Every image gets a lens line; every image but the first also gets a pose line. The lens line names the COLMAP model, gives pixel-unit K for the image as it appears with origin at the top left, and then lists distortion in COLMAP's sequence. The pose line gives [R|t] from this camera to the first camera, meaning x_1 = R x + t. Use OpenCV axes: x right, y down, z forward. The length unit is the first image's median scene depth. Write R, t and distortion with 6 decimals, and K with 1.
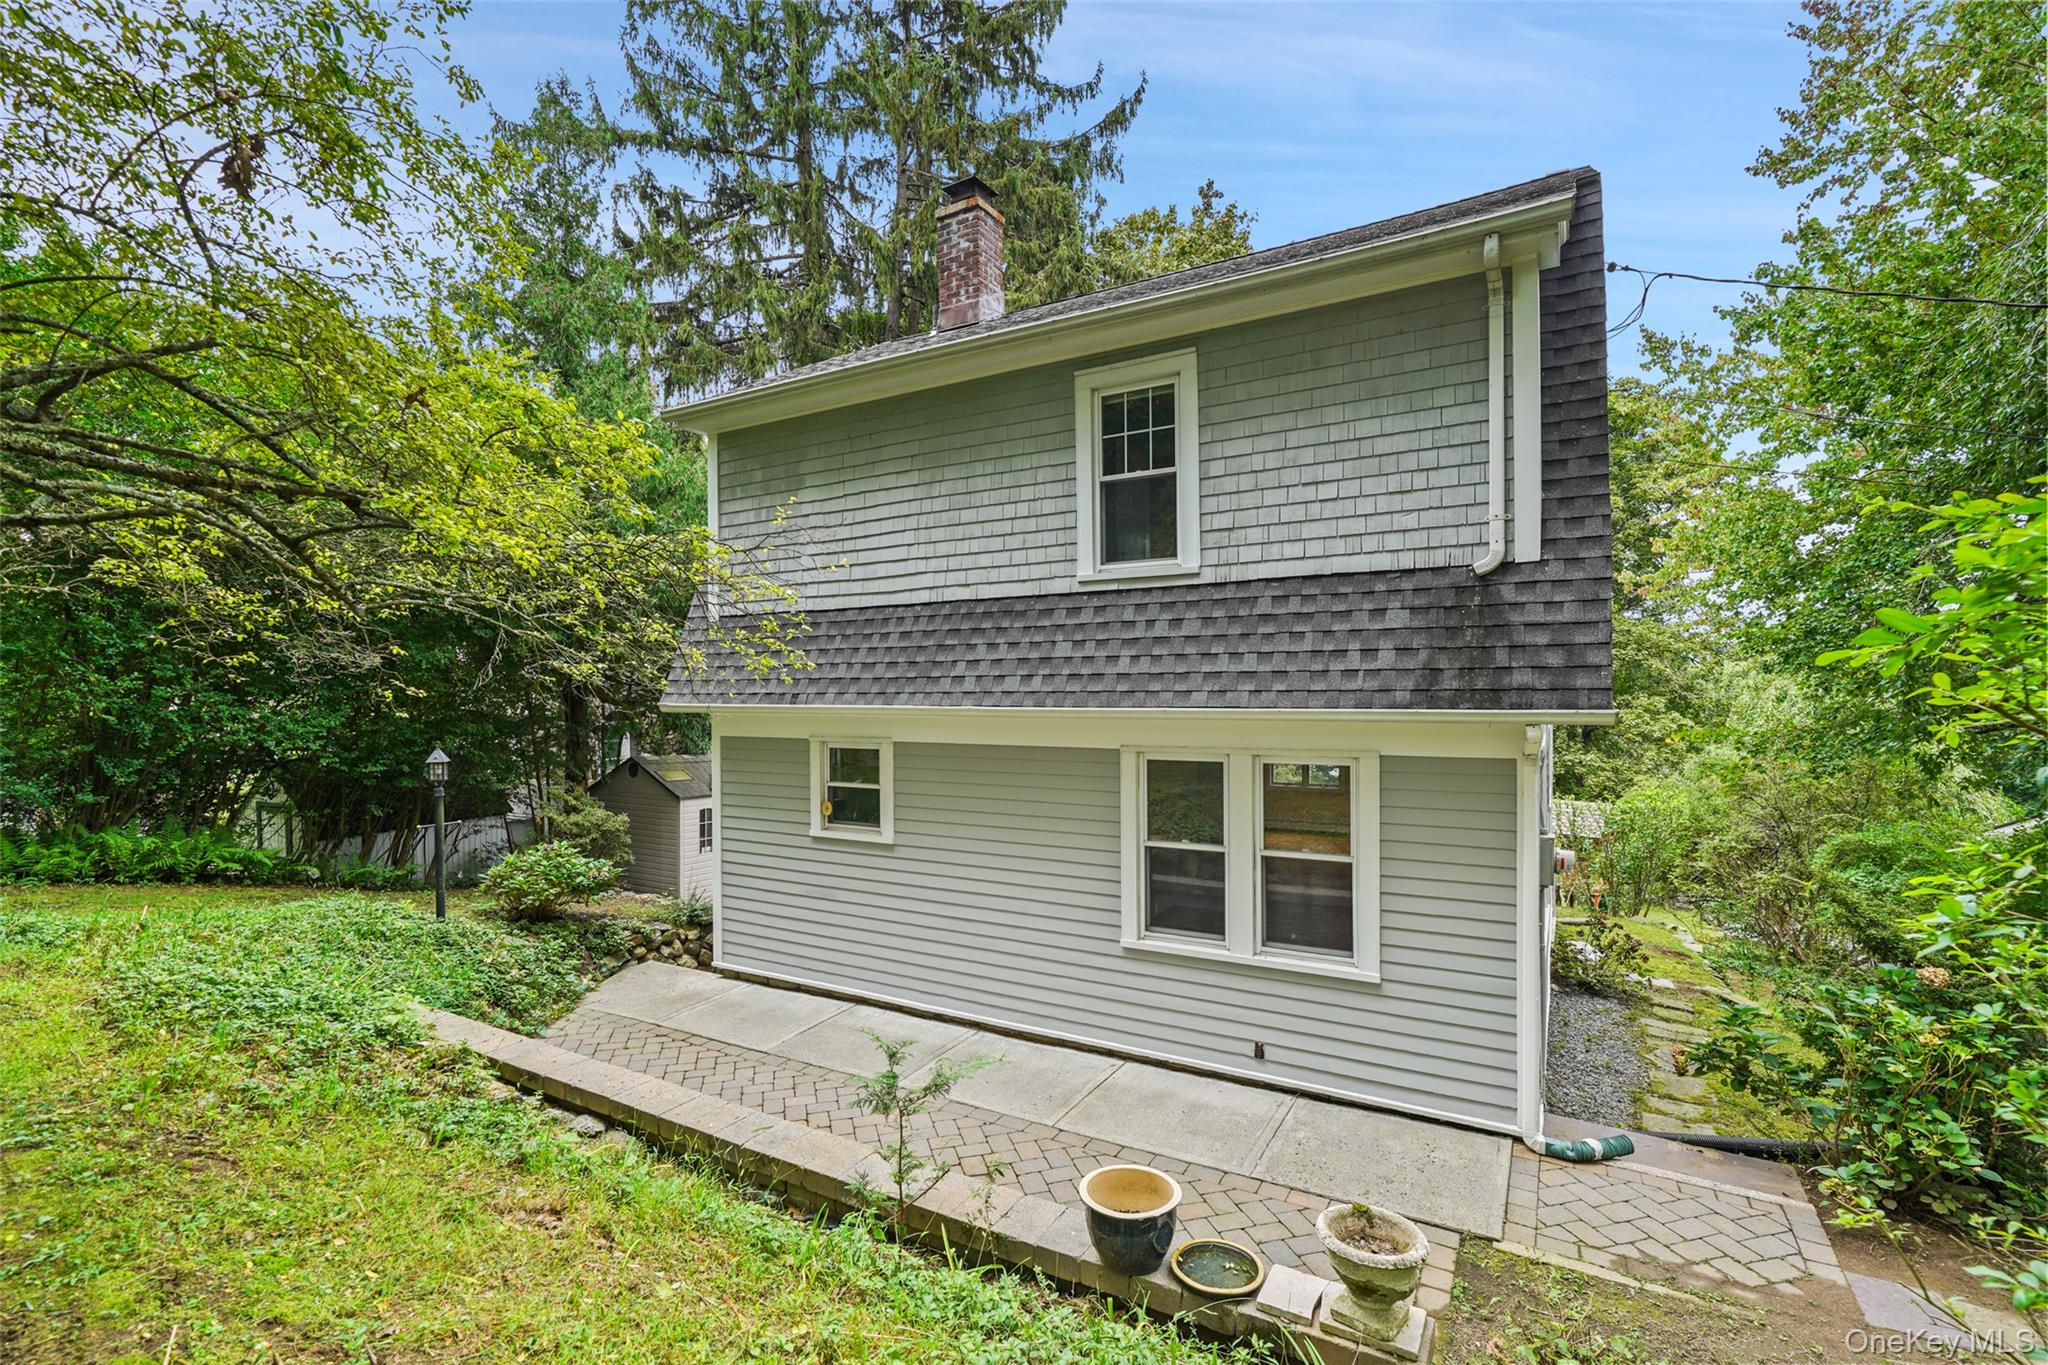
lens RADIAL K [[932.8, 0, 1012.2], [0, 932.8, 696.2], [0, 0, 1]] dist [-0.004970, 0.000663]
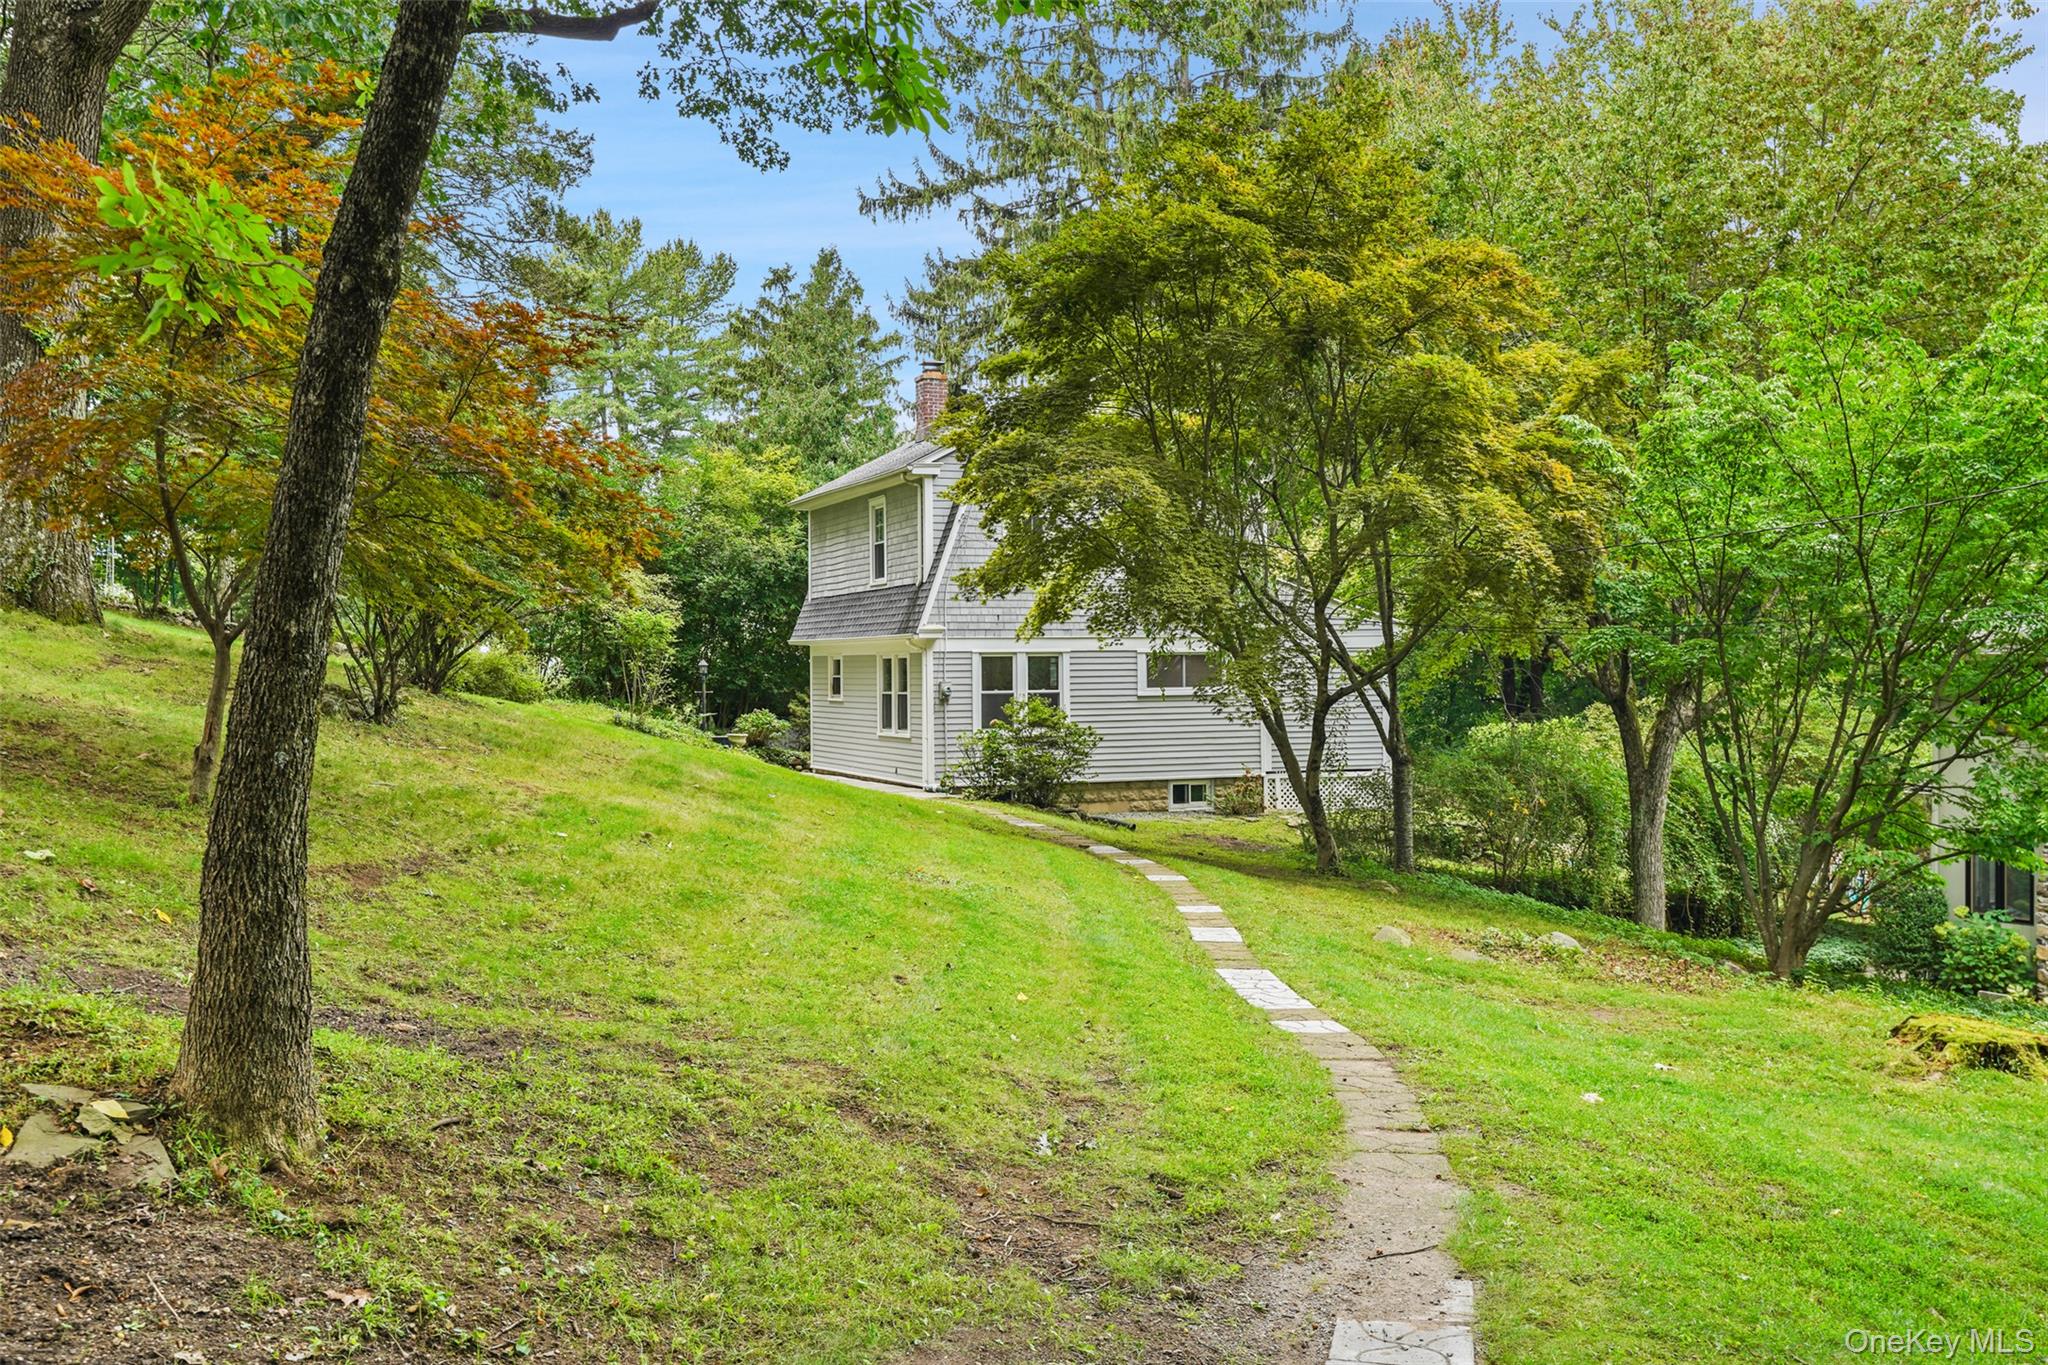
lens RADIAL K [[1872.1, 0, 1034.1], [0, 1872.1, 670.6], [0, 0, 1]] dist [-0.000761, 0.001352]
pose [[0.801051, 0.000541, -0.598596, 2.841063], [0.002624, 0.999987, 0.004416, 0.064637], [0.598590, -0.005109, 0.801039, -2.253638]]
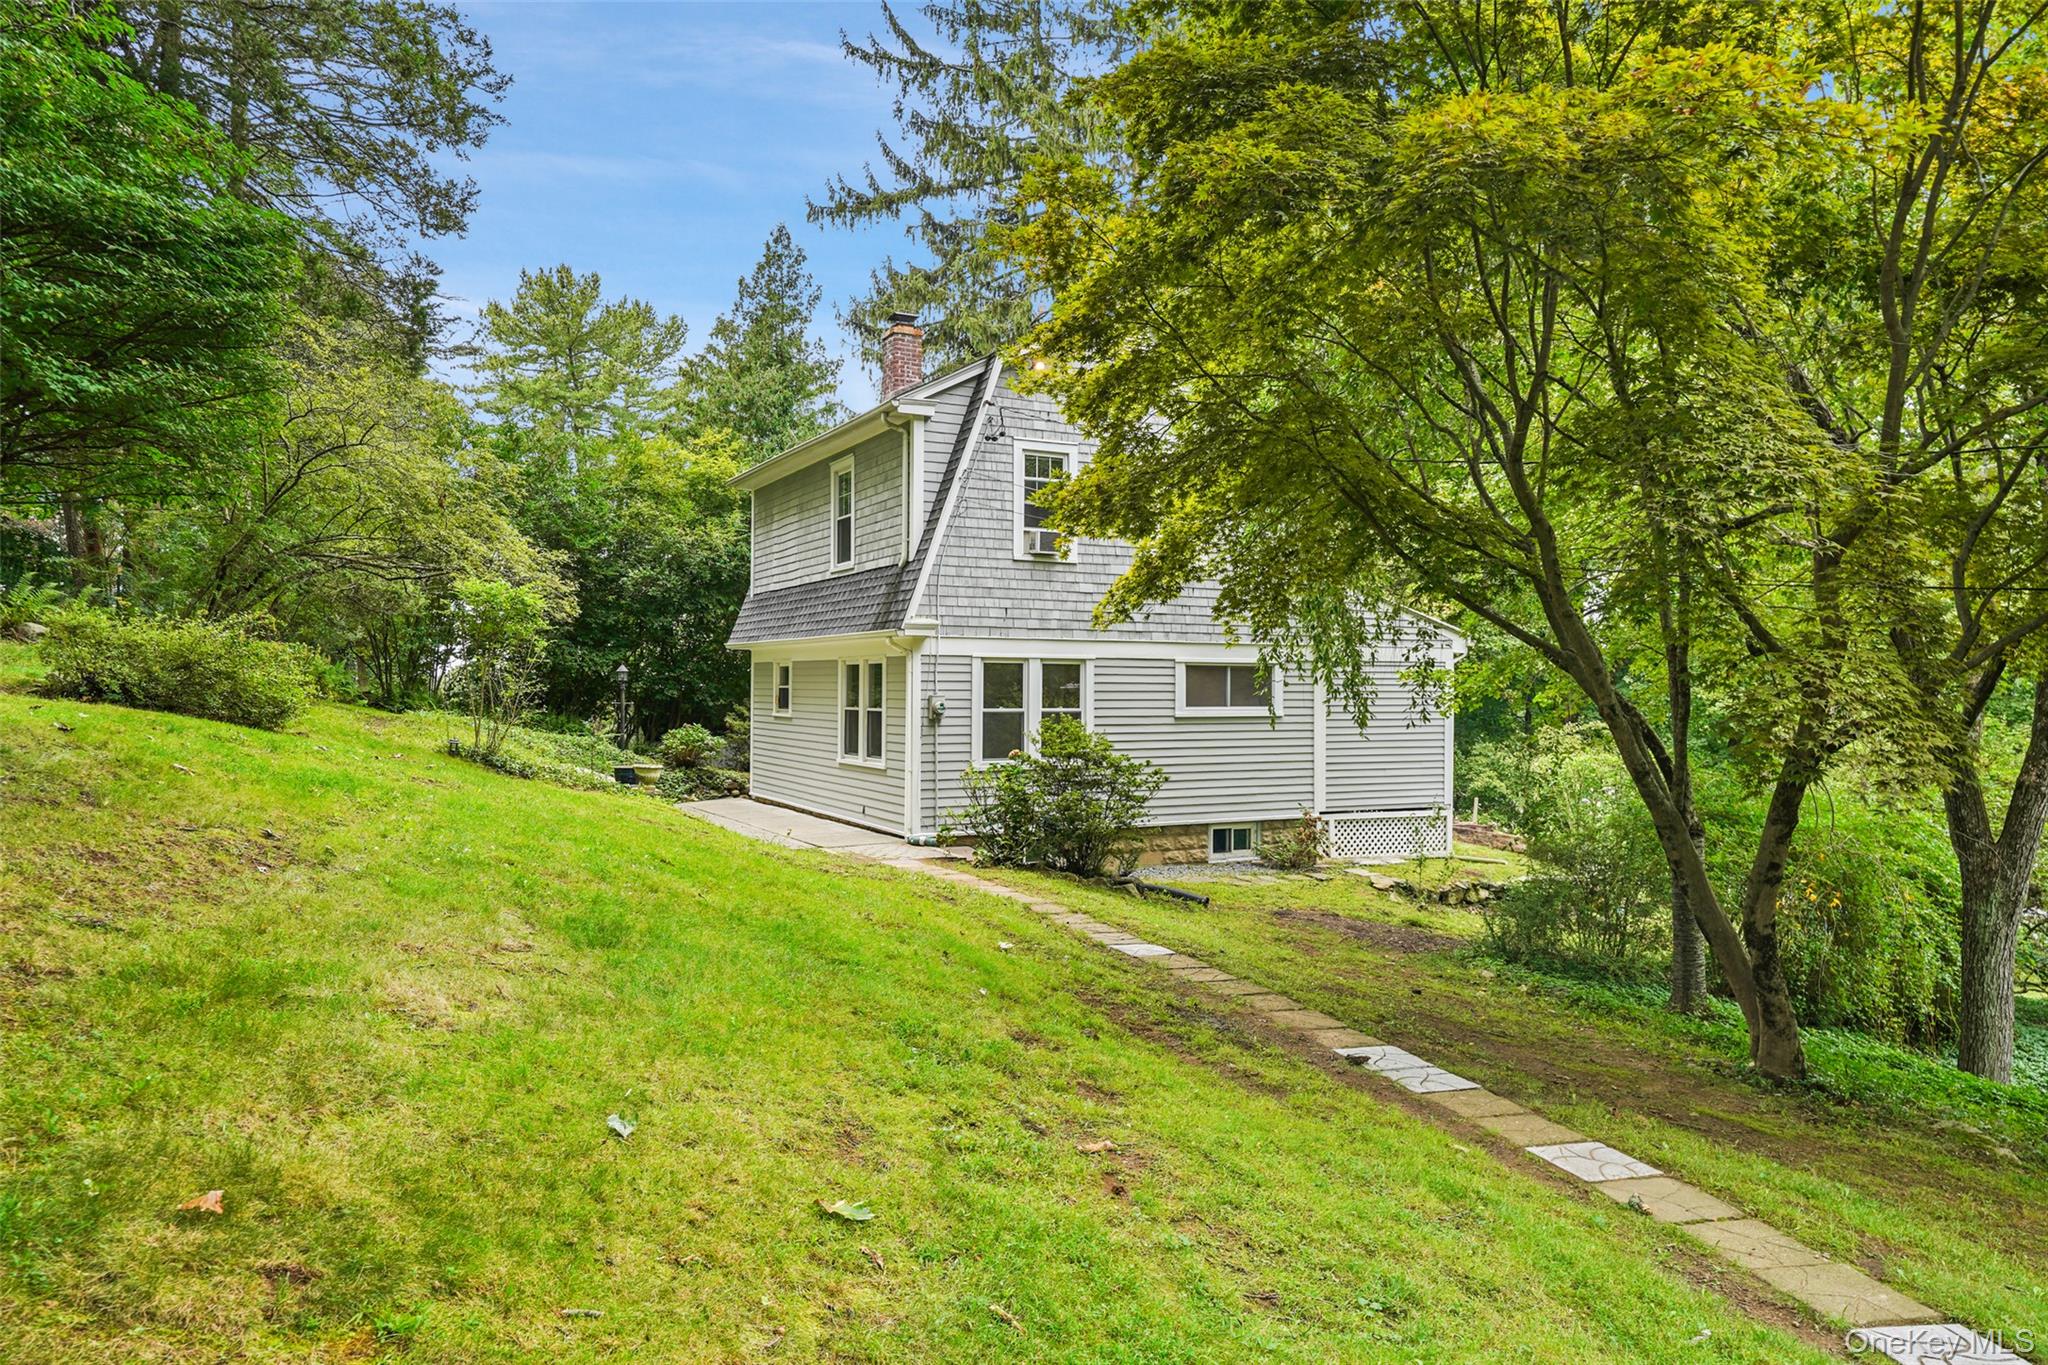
lens RADIAL K [[1318.7, 0, 1024.0], [0, 1318.7, 682.5], [0, 0, 1]] dist [0.002600, -0.000260]
pose [[0.850916, 0.010666, -0.525194, 1.569919], [-0.012861, 0.999917, -0.000532, 0.083499], [0.525144, 0.007207, 0.850983, -0.933628]]
